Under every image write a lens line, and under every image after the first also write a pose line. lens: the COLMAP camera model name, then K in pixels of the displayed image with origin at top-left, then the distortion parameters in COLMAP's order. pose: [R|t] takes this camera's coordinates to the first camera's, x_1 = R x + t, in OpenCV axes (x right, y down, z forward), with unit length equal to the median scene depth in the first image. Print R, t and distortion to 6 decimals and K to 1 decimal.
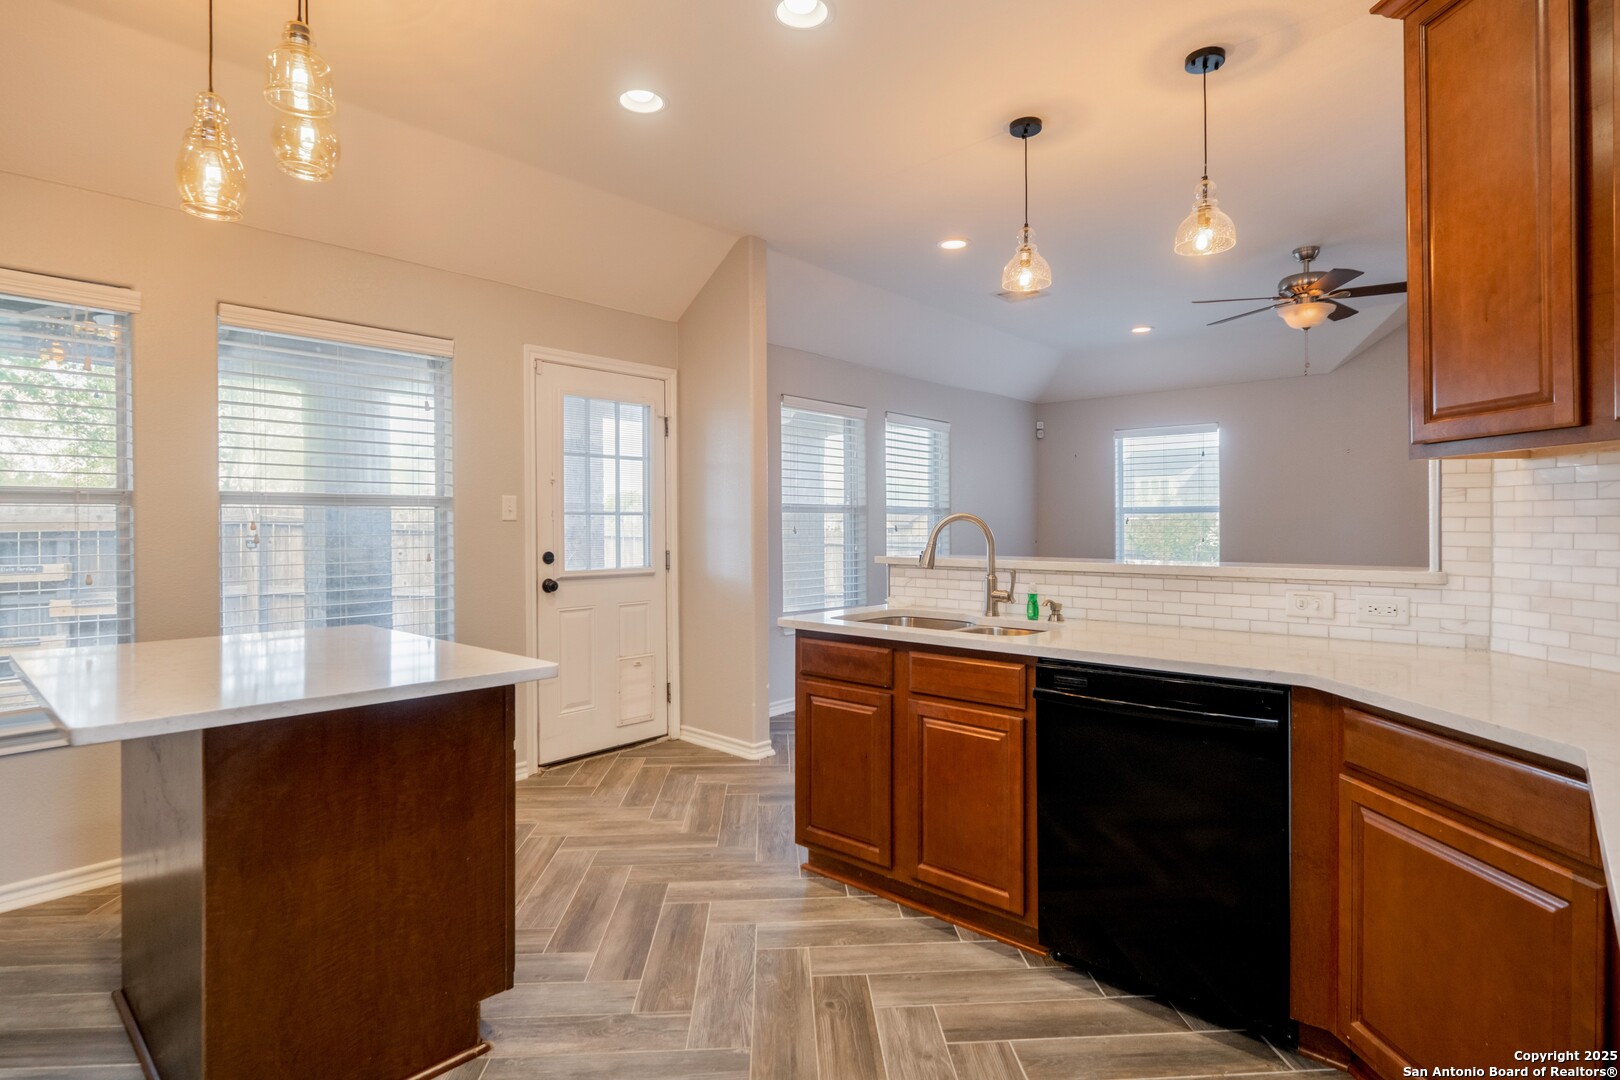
lens RADIAL K [[694.4, 0, 804.7], [0, 694.4, 529.6], [0, 0, 1]] dist [0.004222, -0.000195]
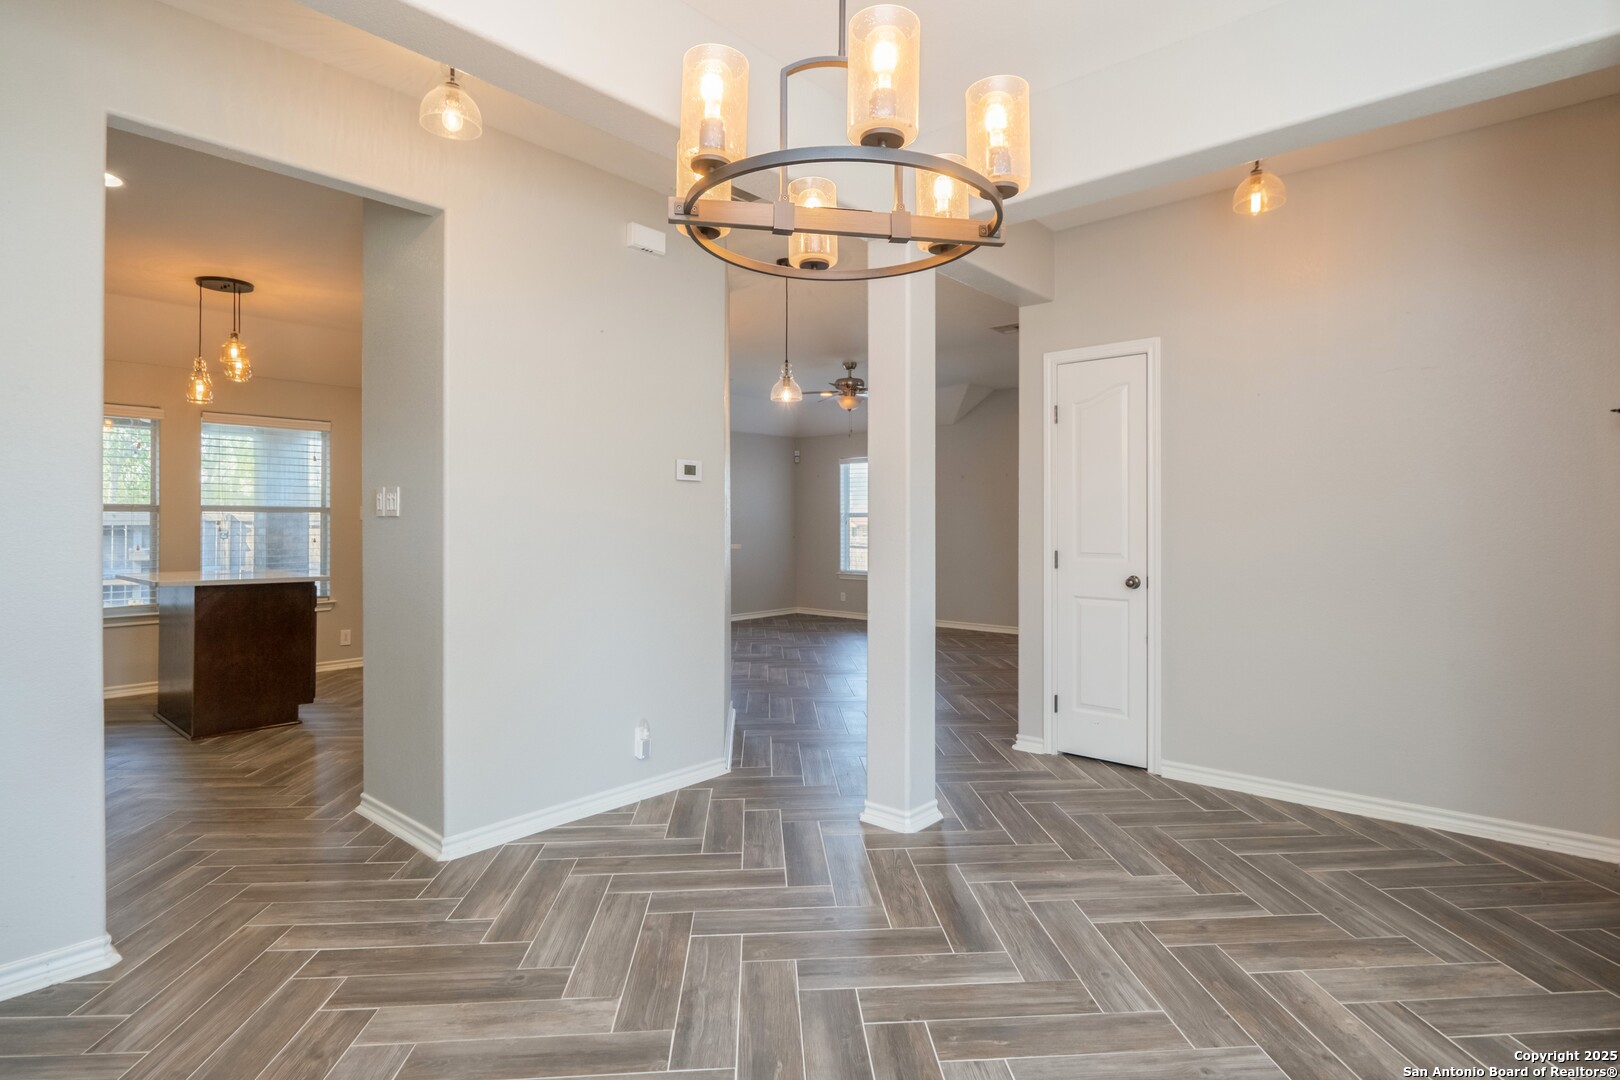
lens RADIAL K [[694.4, 0, 814.1], [0, 694.4, 535.5], [0, 0, 1]] dist [0.004222, -0.000195]
pose [[0.999679, -0.000794, 0.025319, 0.887471], [0.000695, 0.999992, 0.003923, 0.025076], [-0.025322, -0.003904, 0.999672, -1.071574]]
